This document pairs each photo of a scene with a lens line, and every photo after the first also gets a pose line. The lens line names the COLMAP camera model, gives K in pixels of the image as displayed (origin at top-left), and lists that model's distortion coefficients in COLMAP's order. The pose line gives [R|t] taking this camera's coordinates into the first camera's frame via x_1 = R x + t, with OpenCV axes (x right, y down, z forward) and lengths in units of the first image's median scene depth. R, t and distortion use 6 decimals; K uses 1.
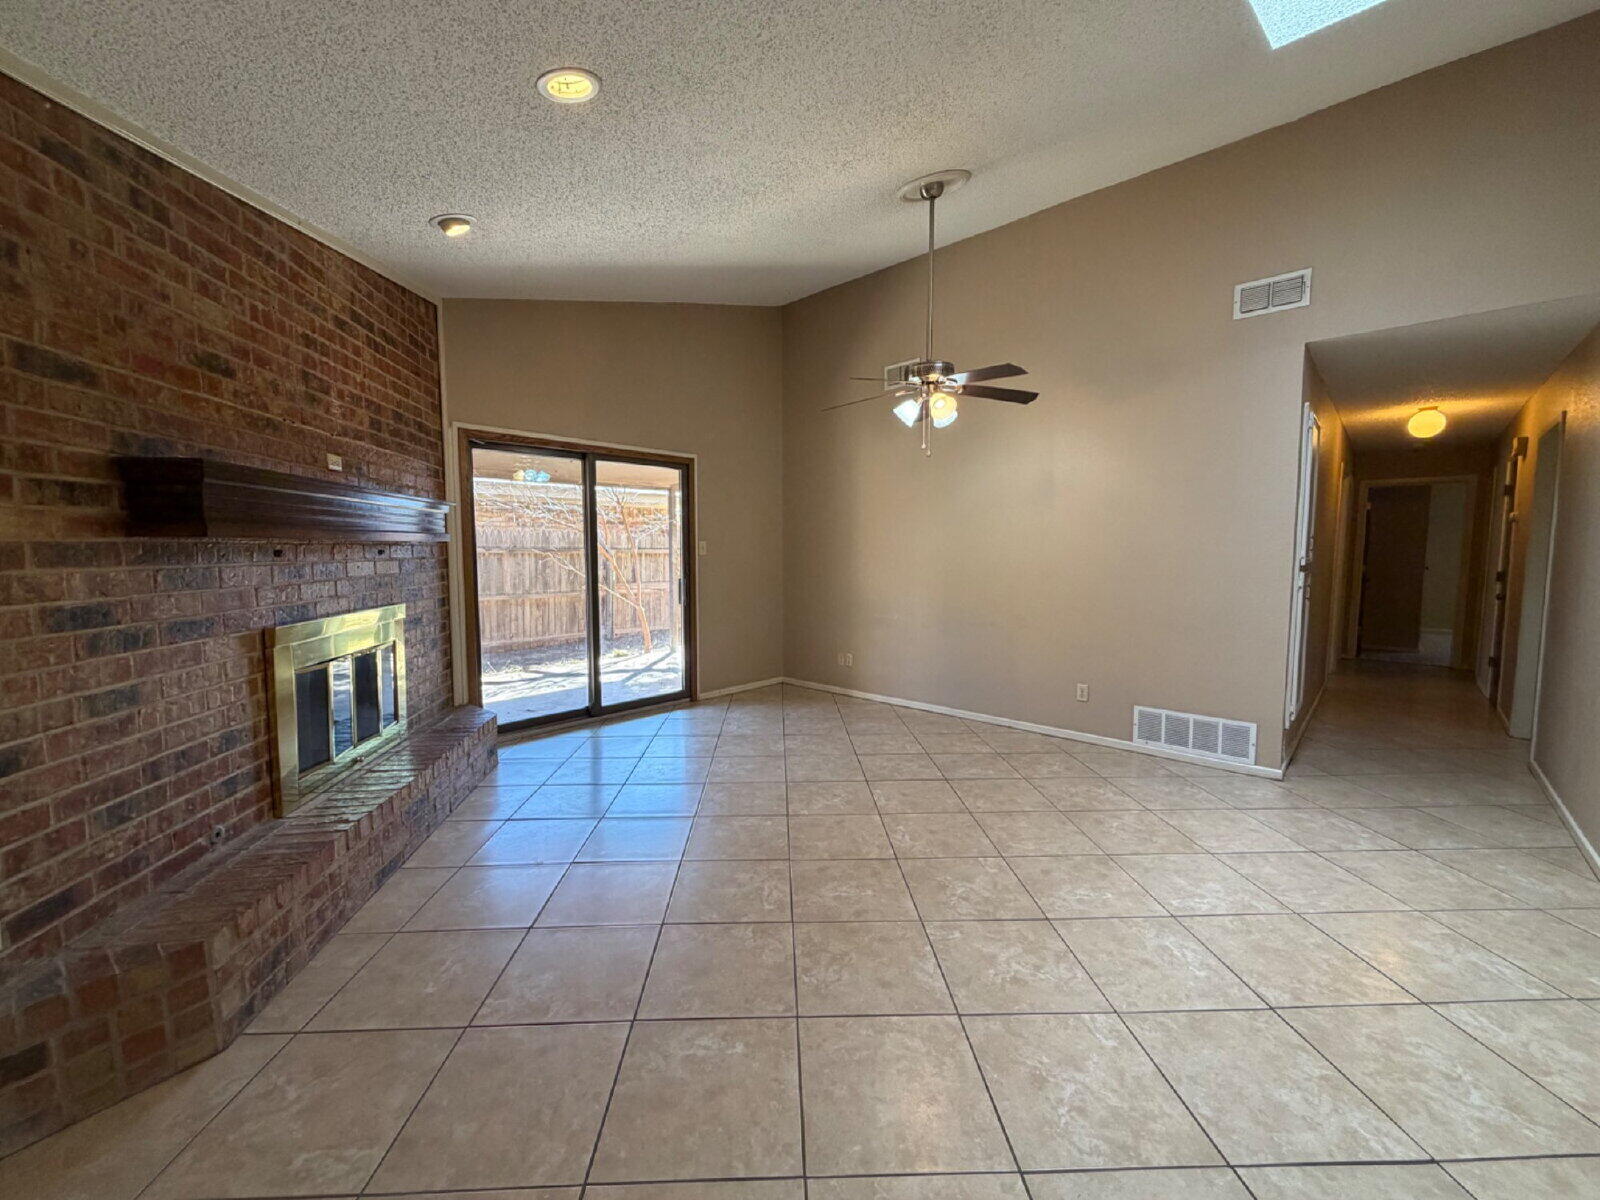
lens RADIAL K [[642.0, 0, 795.9], [0, 642.0, 597.5], [0, 0, 1]] dist [0.002860, -0.000278]
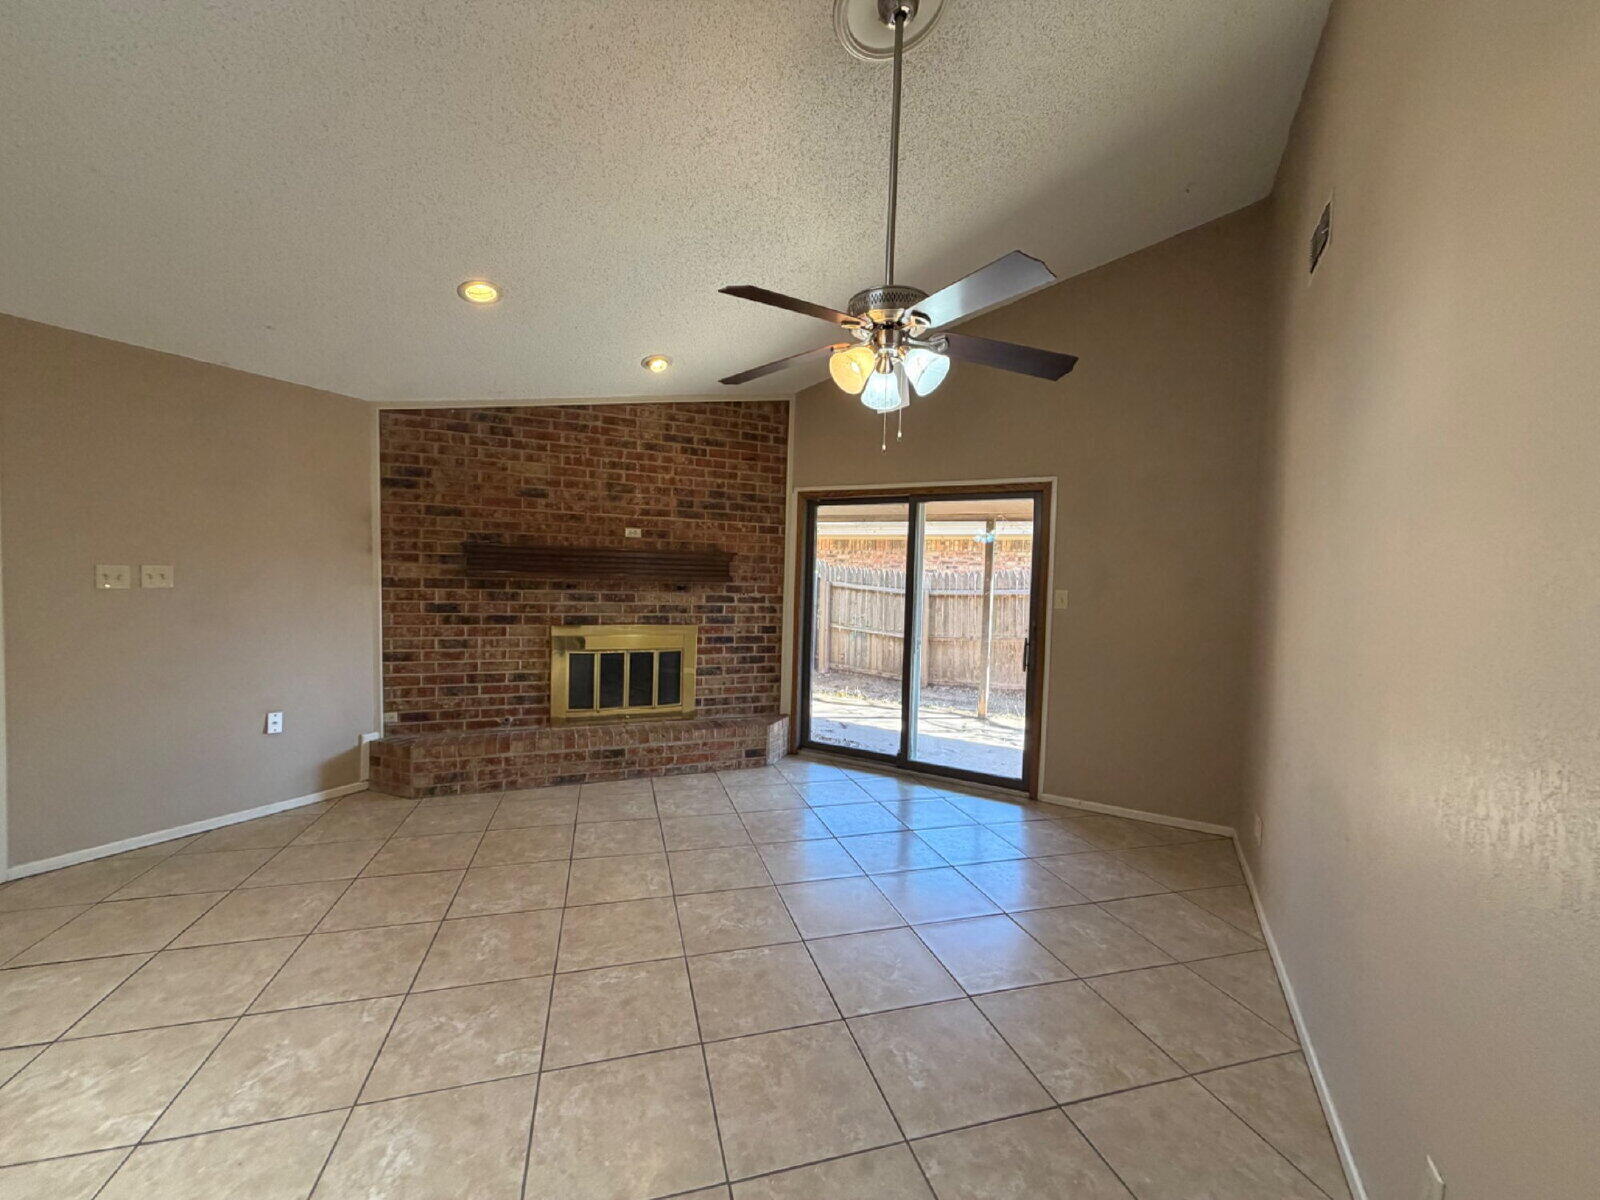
lens RADIAL K [[642.0, 0, 795.3], [0, 642.0, 596.2], [0, 0, 1]] dist [0.002860, -0.000278]
pose [[0.236408, 0.040743, -0.970799, 1.291964], [-0.104110, 0.994431, 0.016382, -0.155944], [0.966060, 0.097197, 0.239333, 1.345375]]
